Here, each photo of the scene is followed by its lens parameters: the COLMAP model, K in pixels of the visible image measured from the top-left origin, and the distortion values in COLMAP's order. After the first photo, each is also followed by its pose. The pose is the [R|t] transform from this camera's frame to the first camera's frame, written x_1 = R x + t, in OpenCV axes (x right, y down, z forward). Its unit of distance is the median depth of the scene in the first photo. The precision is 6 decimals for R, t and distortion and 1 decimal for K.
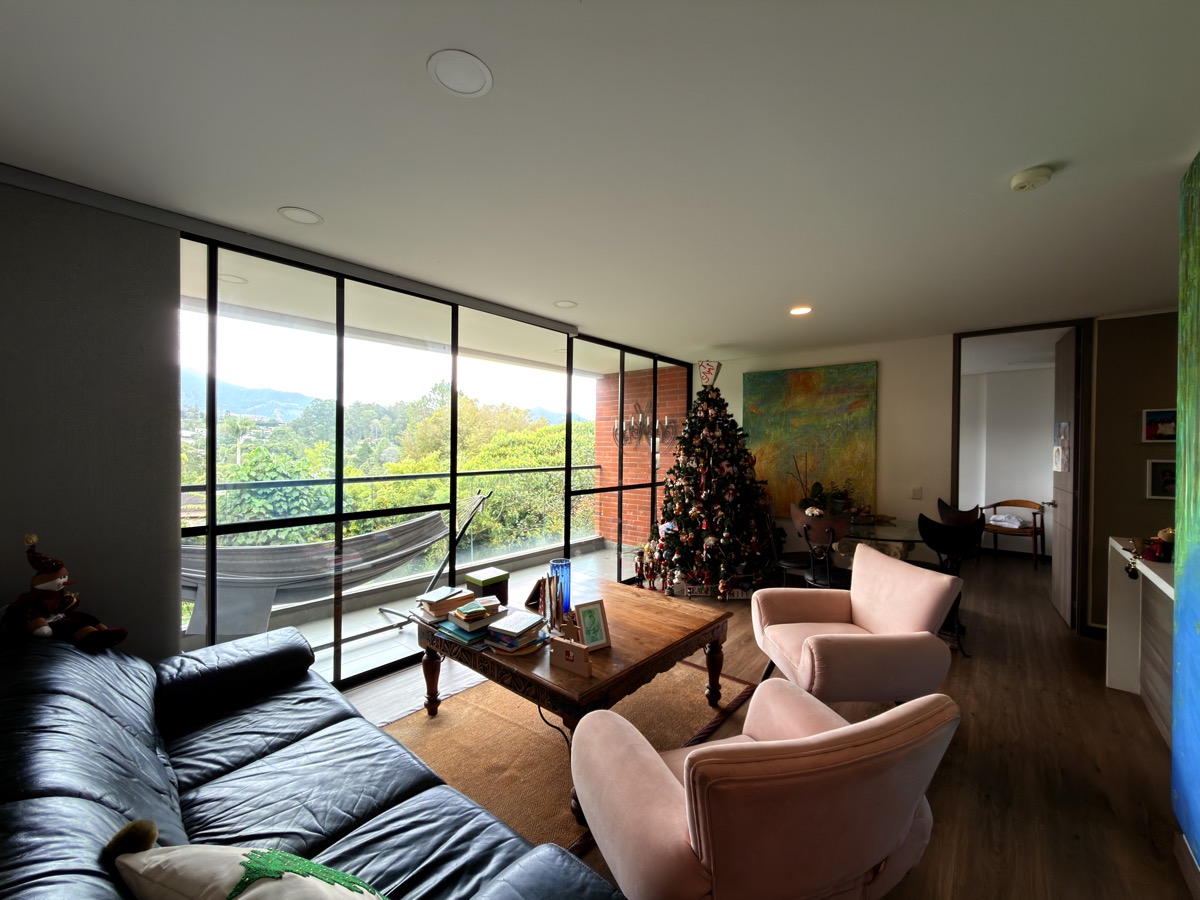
lens RADIAL K [[483.3, 0, 604.8], [0, 483.3, 446.0], [0, 0, 1]] dist [-0.000368, 0.000059]
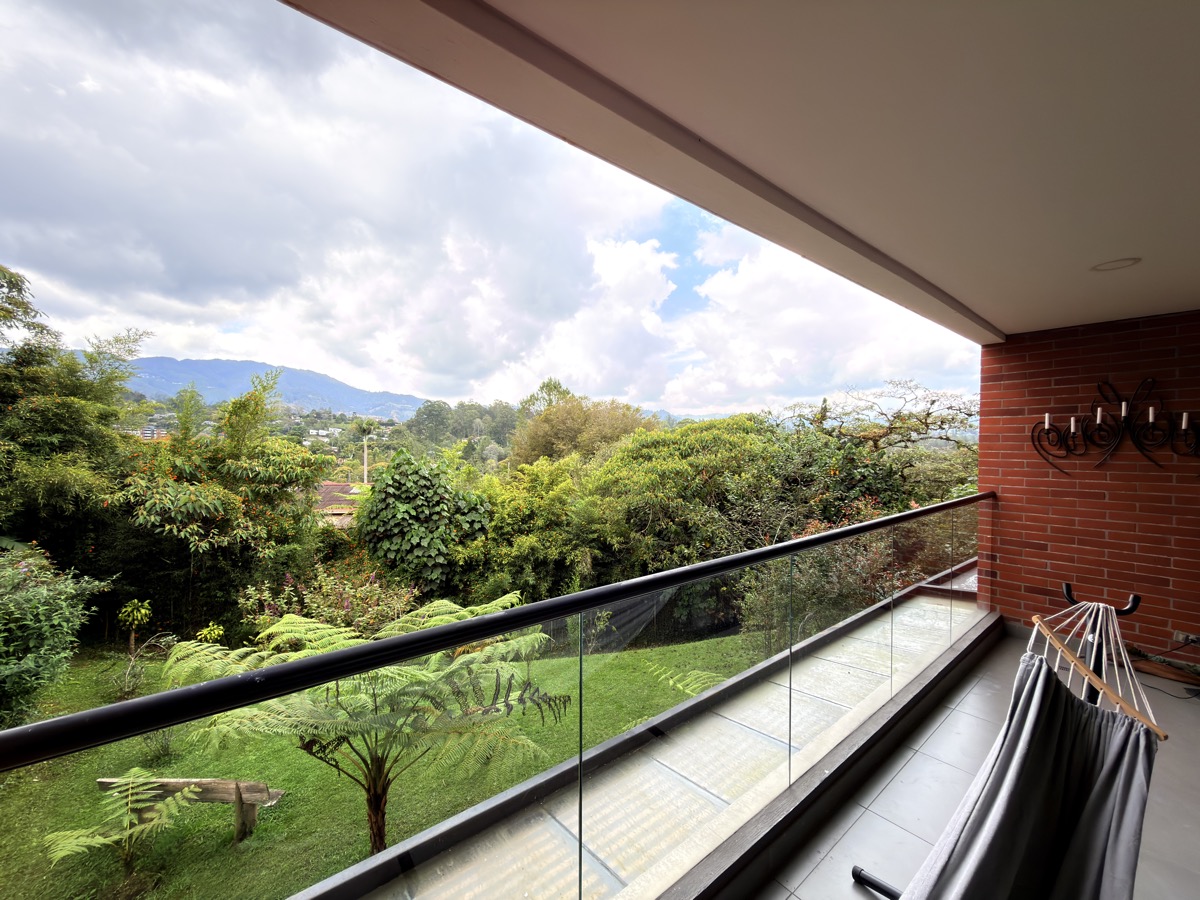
lens RADIAL K [[483.3, 0, 604.1], [0, 483.3, 447.3], [0, 0, 1]] dist [-0.000368, 0.000059]
pose [[0.982771, 0.000384, -0.184825, -0.141863], [0.001101, 0.999968, 0.007933, -0.007507], [0.184822, -0.008000, 0.982739, 0.131913]]
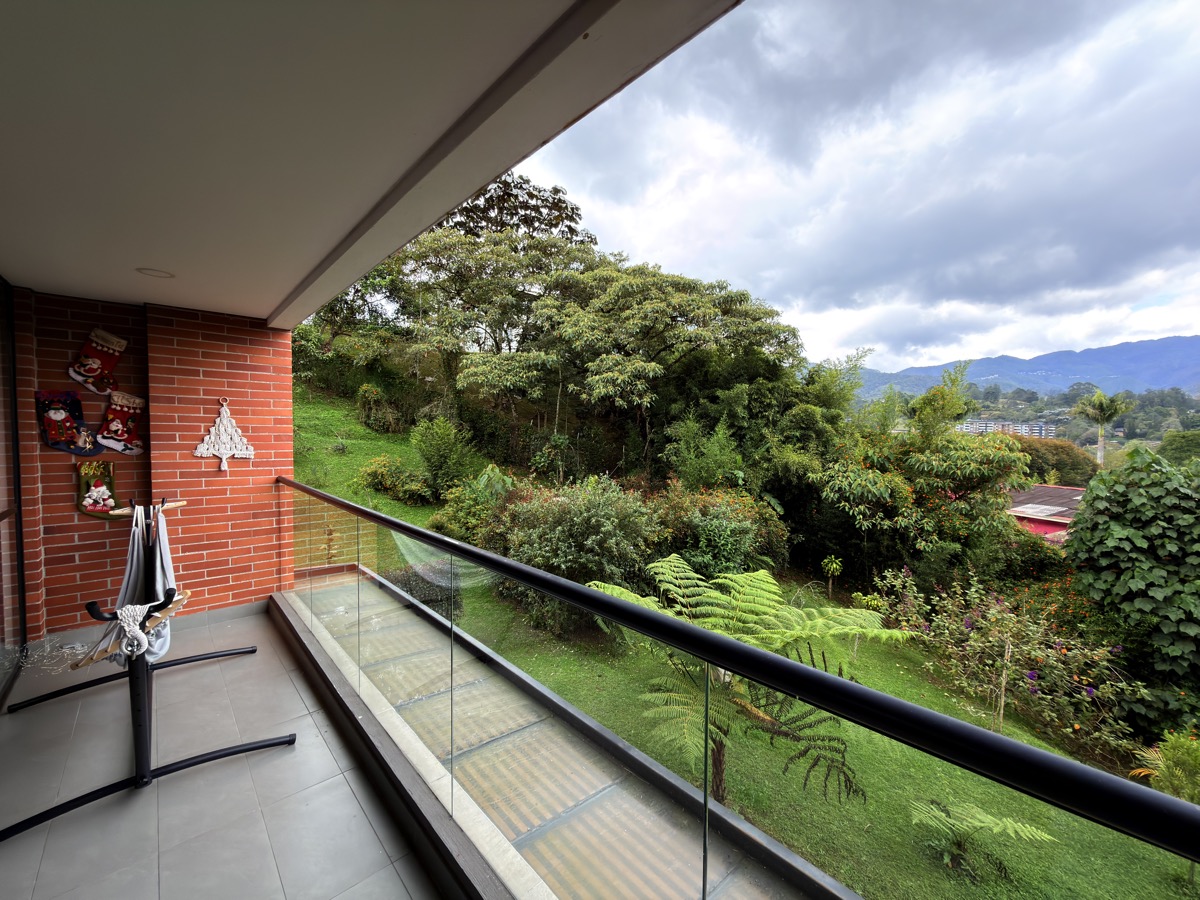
lens RADIAL K [[483.3, 0, 594.4], [0, 483.3, 442.0], [0, 0, 1]] dist [-0.000368, 0.000059]
pose [[-0.139074, 0.010284, -0.990229, 0.027672], [-0.009970, 0.999881, 0.011784, -0.005129], [0.990232, 0.011512, -0.138954, 0.359760]]
